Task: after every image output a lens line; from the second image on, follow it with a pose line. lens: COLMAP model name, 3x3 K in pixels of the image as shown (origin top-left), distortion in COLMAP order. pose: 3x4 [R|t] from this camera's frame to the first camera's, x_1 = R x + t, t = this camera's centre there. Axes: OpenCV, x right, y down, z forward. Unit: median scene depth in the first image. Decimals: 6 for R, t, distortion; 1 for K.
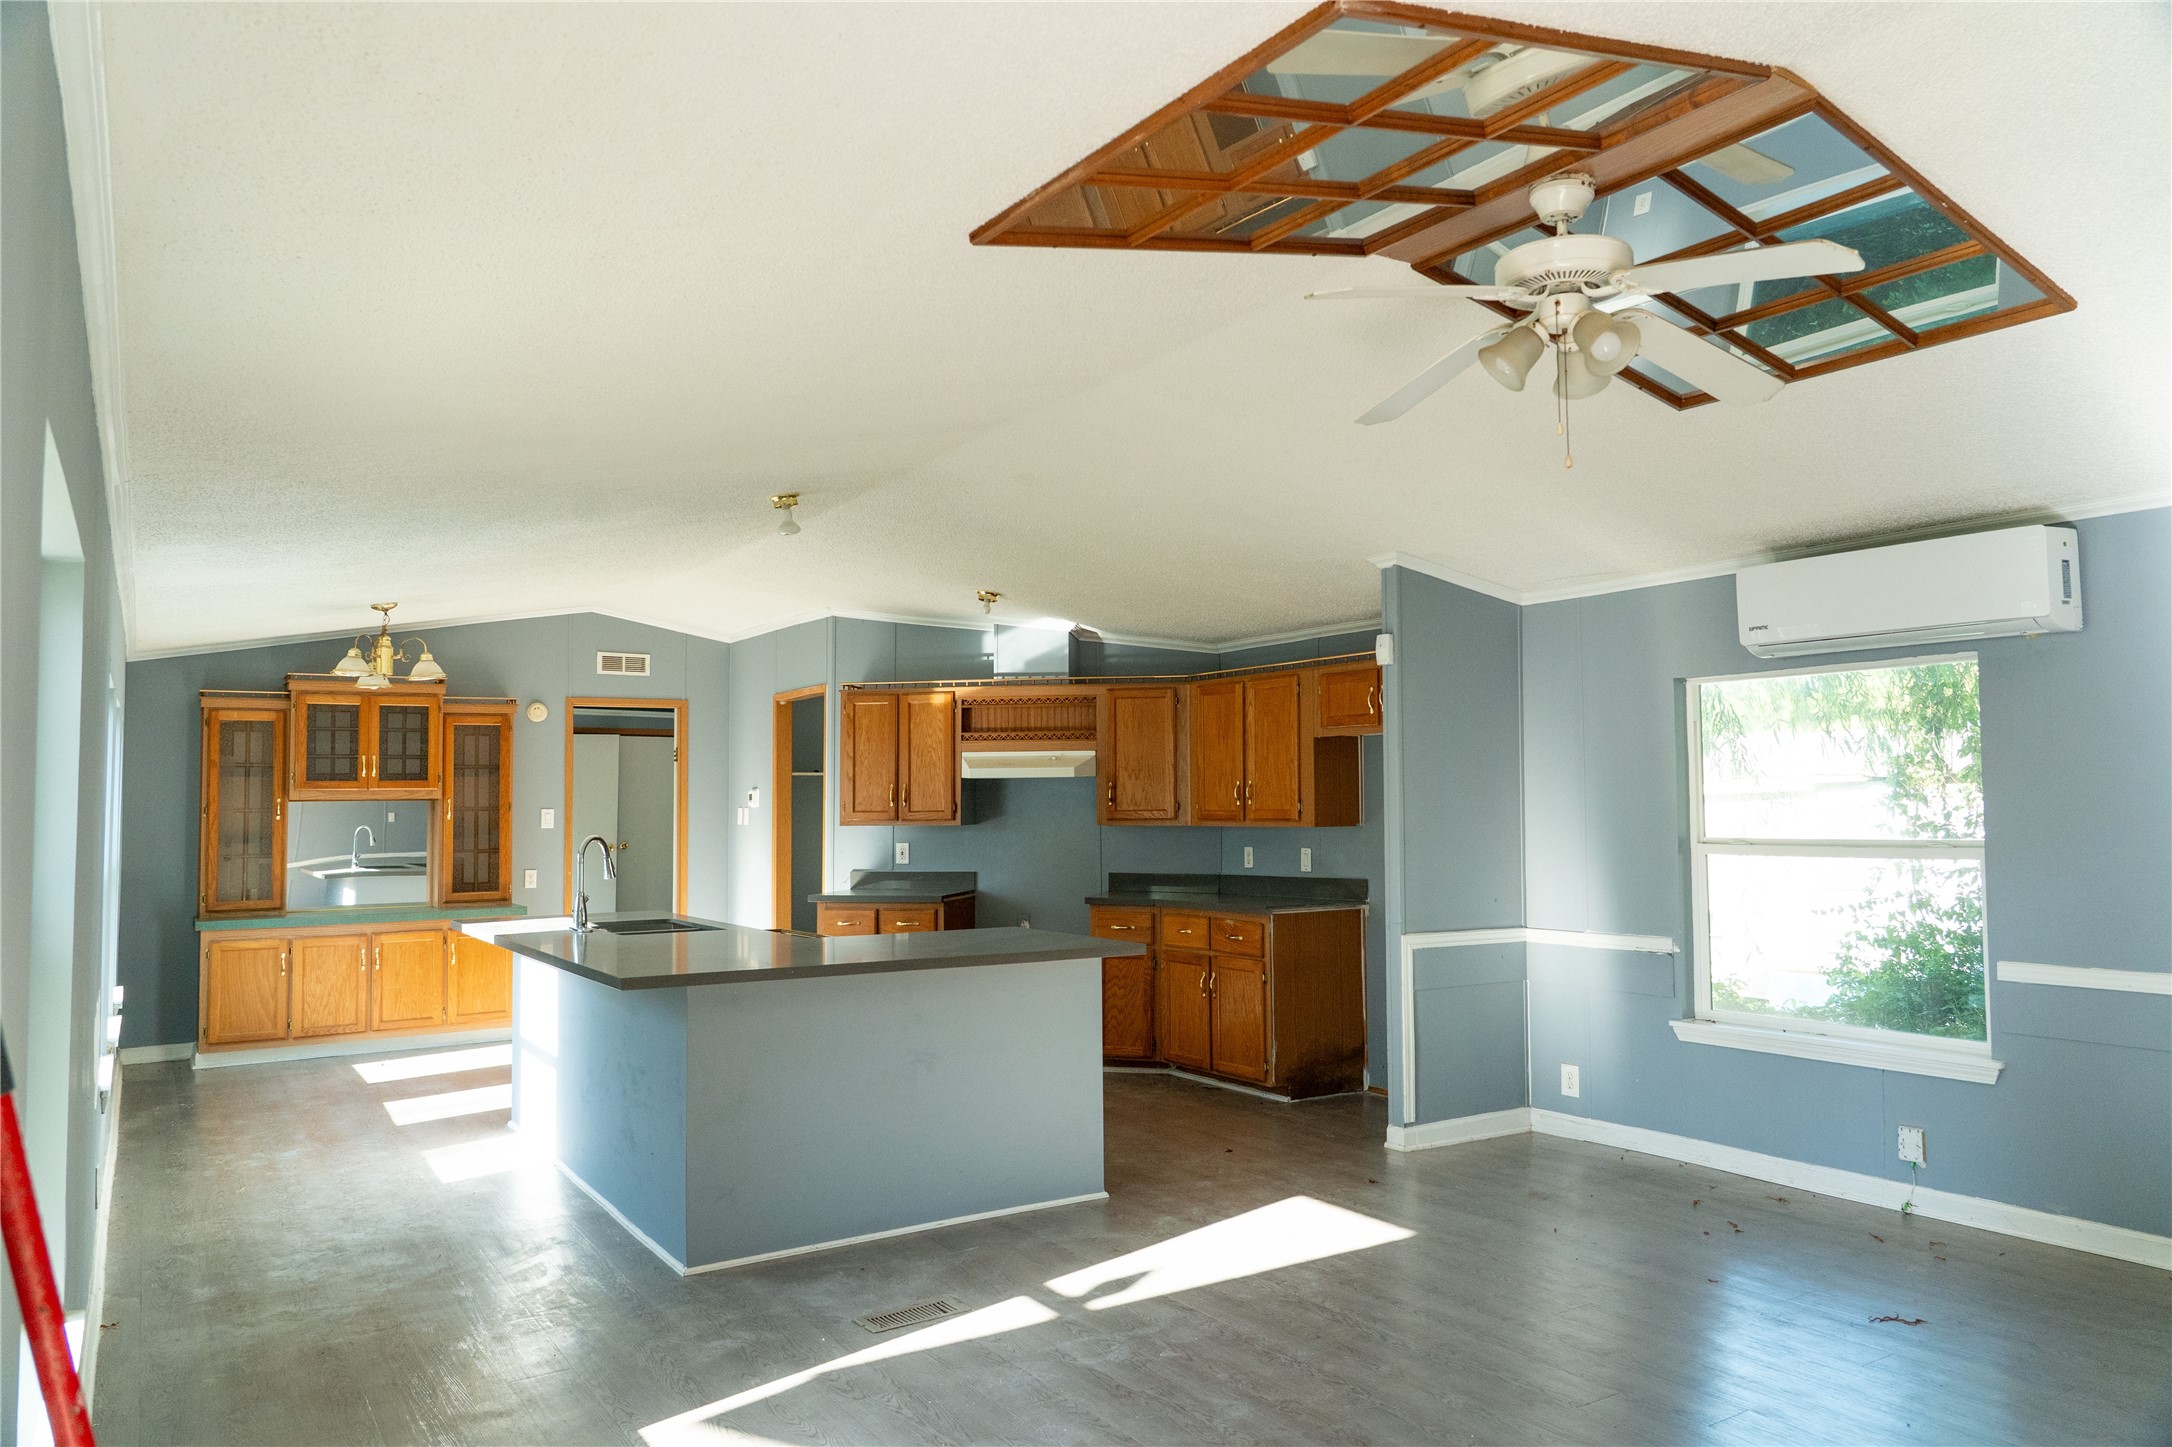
lens RADIAL K [[1454.1, 0, 1086.0], [0, 1454.1, 723.5], [0, 0, 1]] dist [-0.014378, 0.004775]
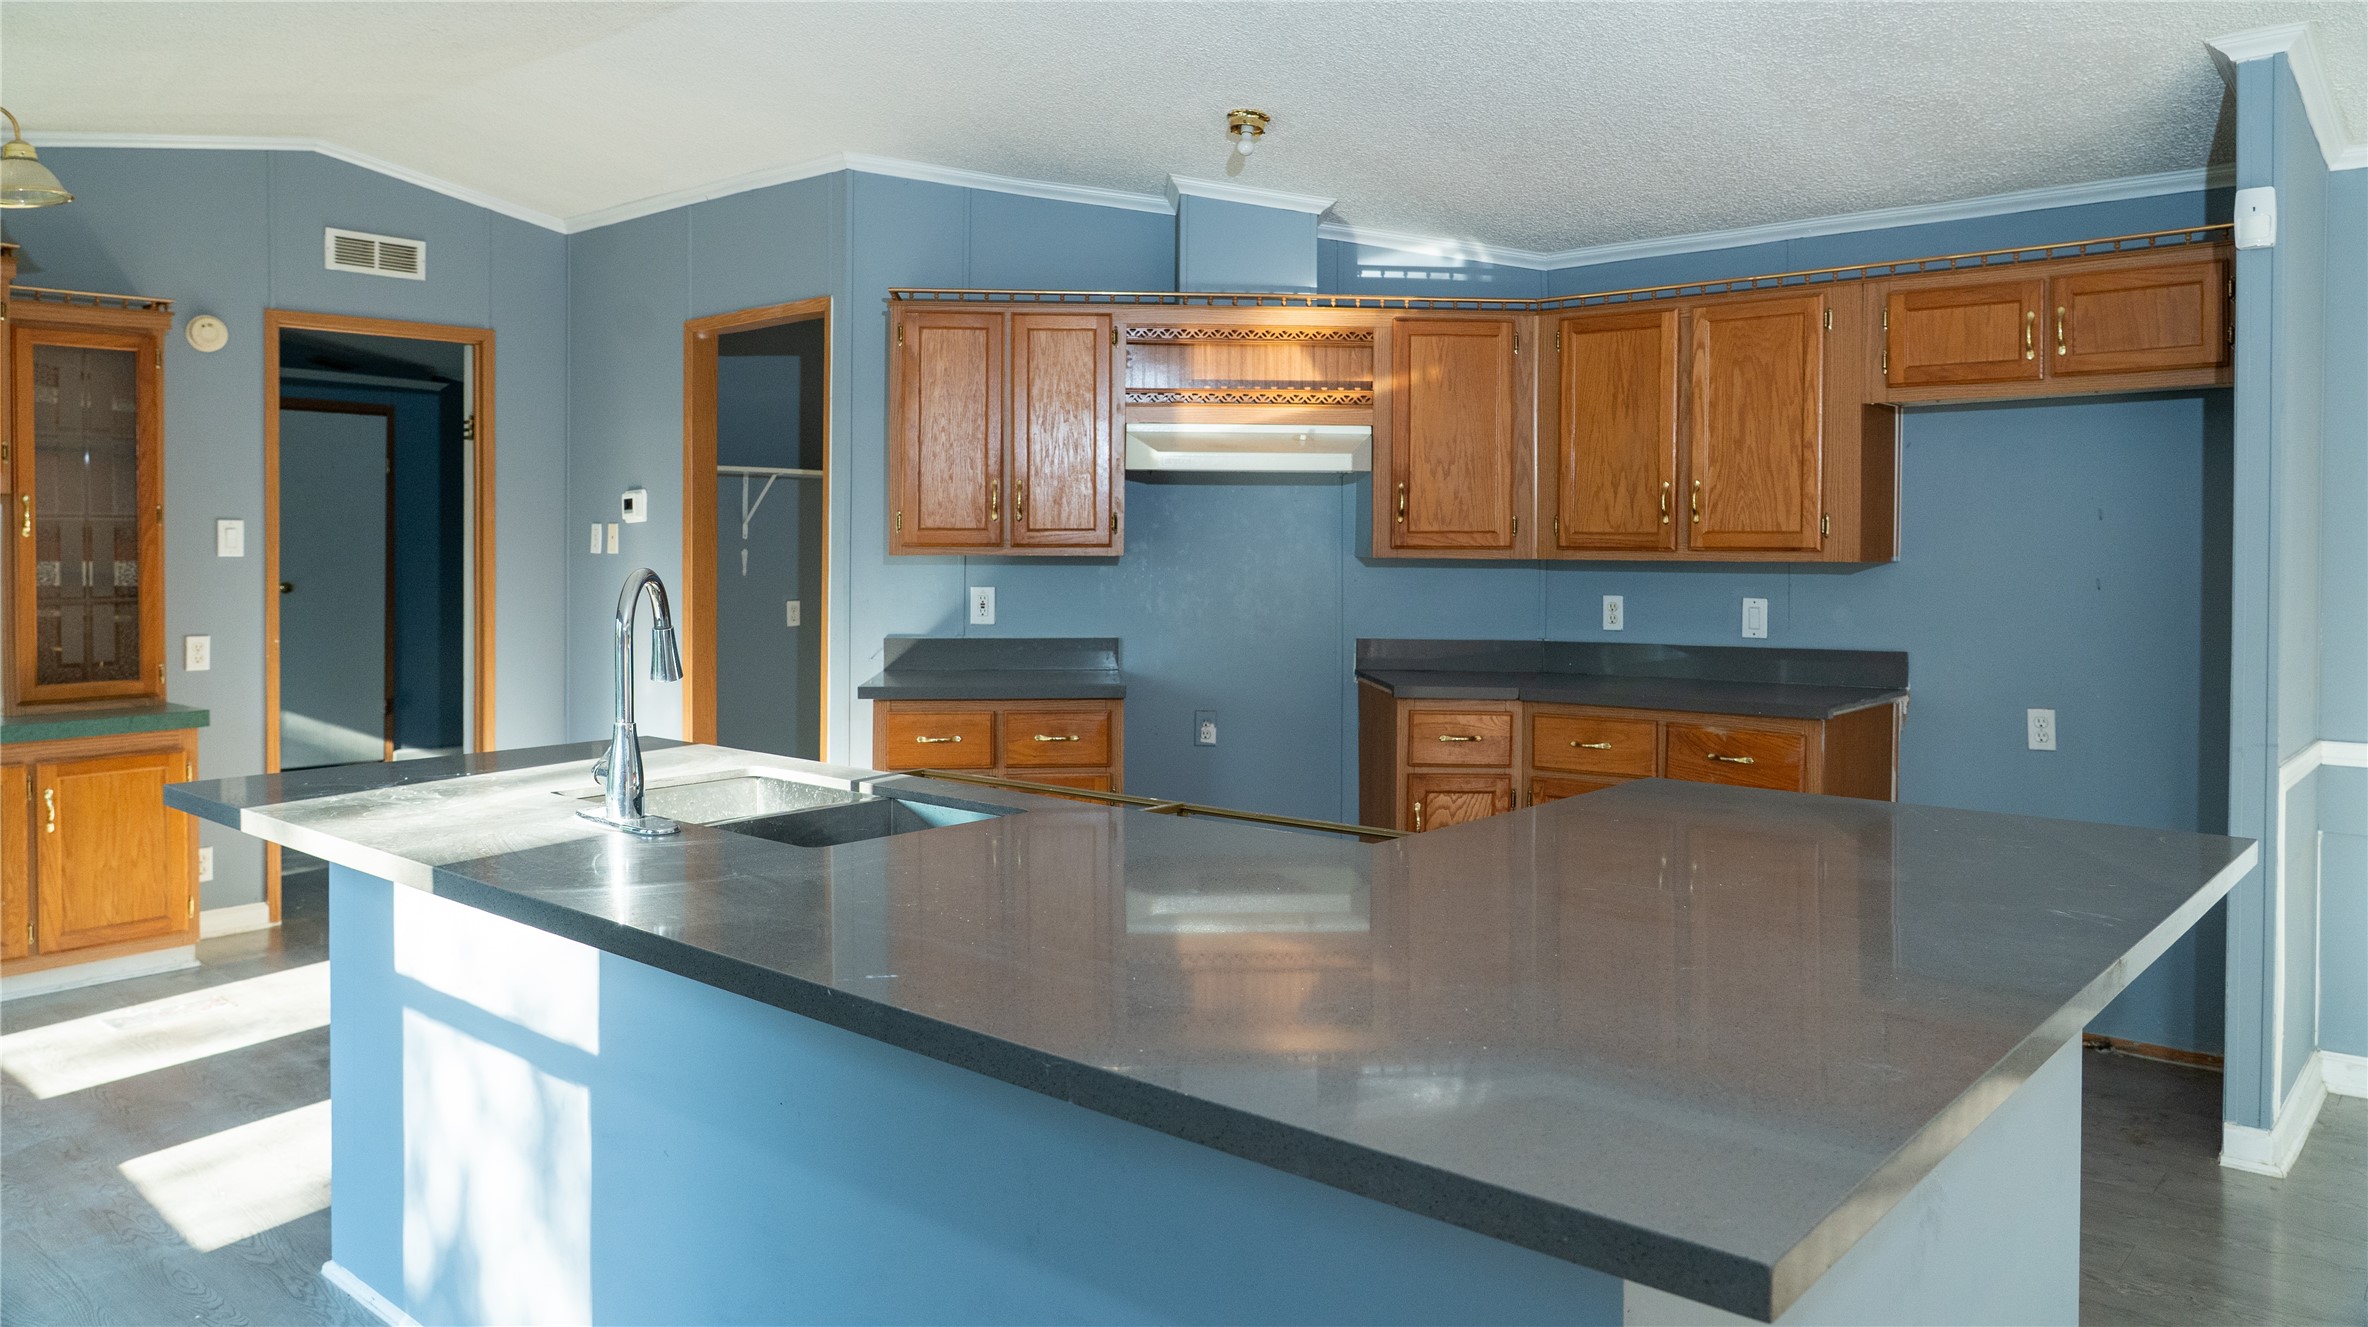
lens RADIAL K [[1613.9, 0, 1178.4], [0, 1613.9, 552.4], [0, 0, 1]] dist [-0.006443, 0.008189]
pose [[0.962885, 0.008587, 0.269776, -0.235502], [-0.025517, 0.997913, 0.059314, 0.032432], [-0.268703, -0.063997, 0.961095, 0.412545]]
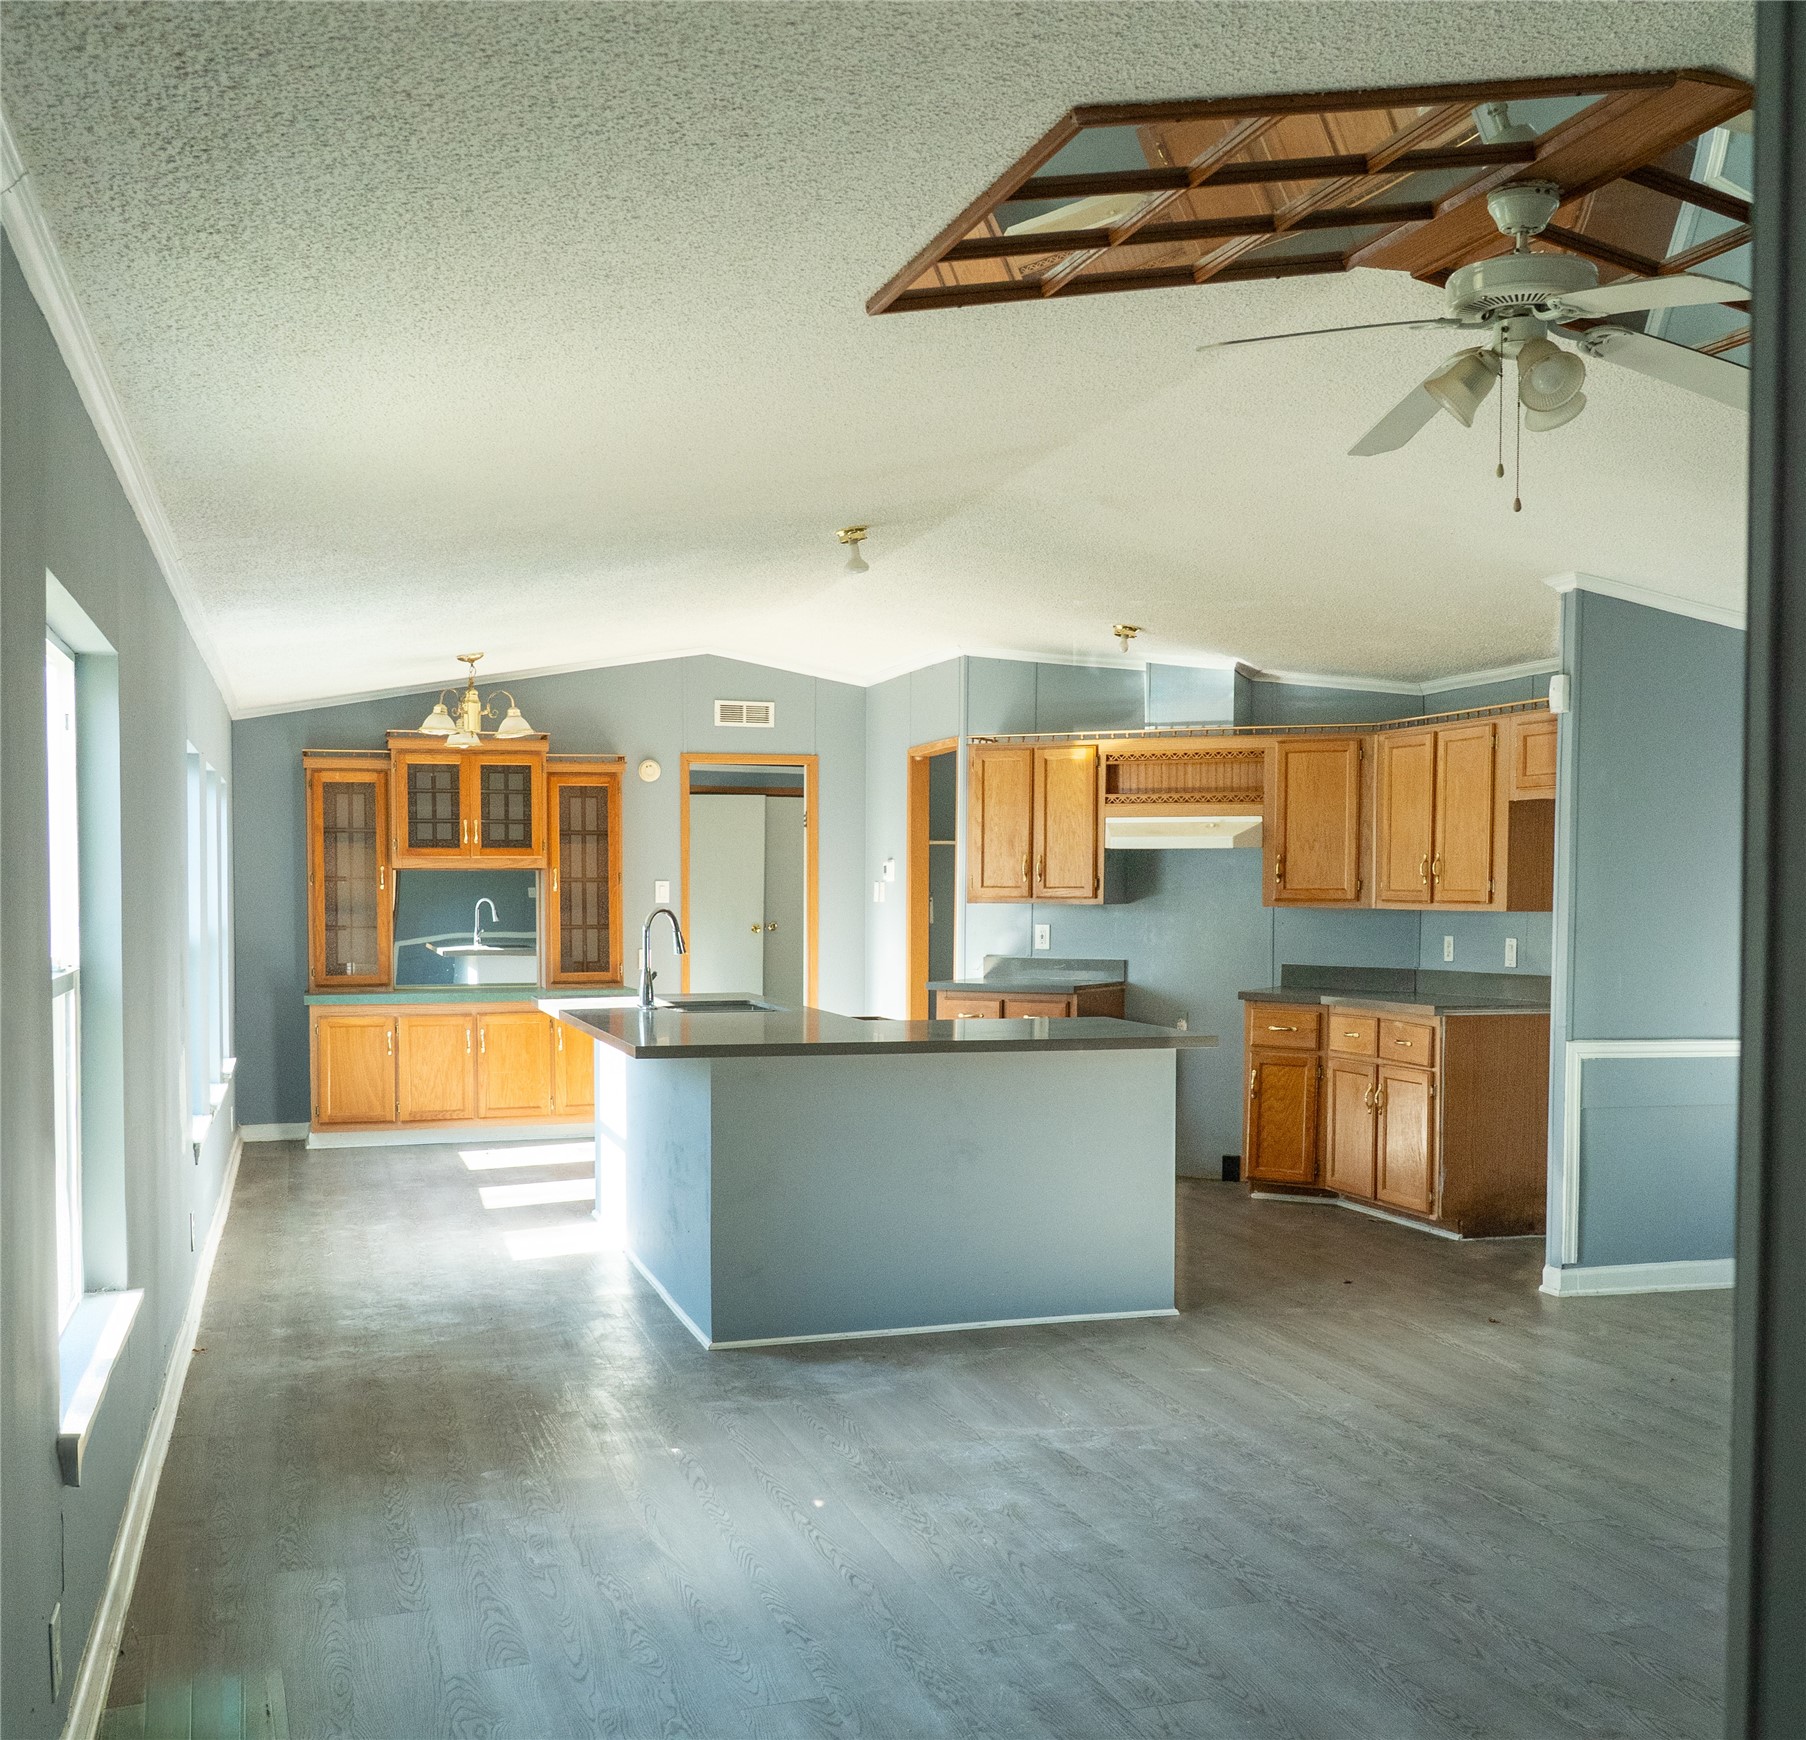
lens RADIAL K [[1947.8, 0, 938.5], [0, 1947.8, 968.5], [0, 0, 1]] dist [-0.009786, -0.014196]
pose [[0.965448, 0.022335, -0.259638, 0.118107], [0.003353, 0.995173, 0.098077, -0.004286], [0.260575, -0.095559, 0.960713, -0.116681]]
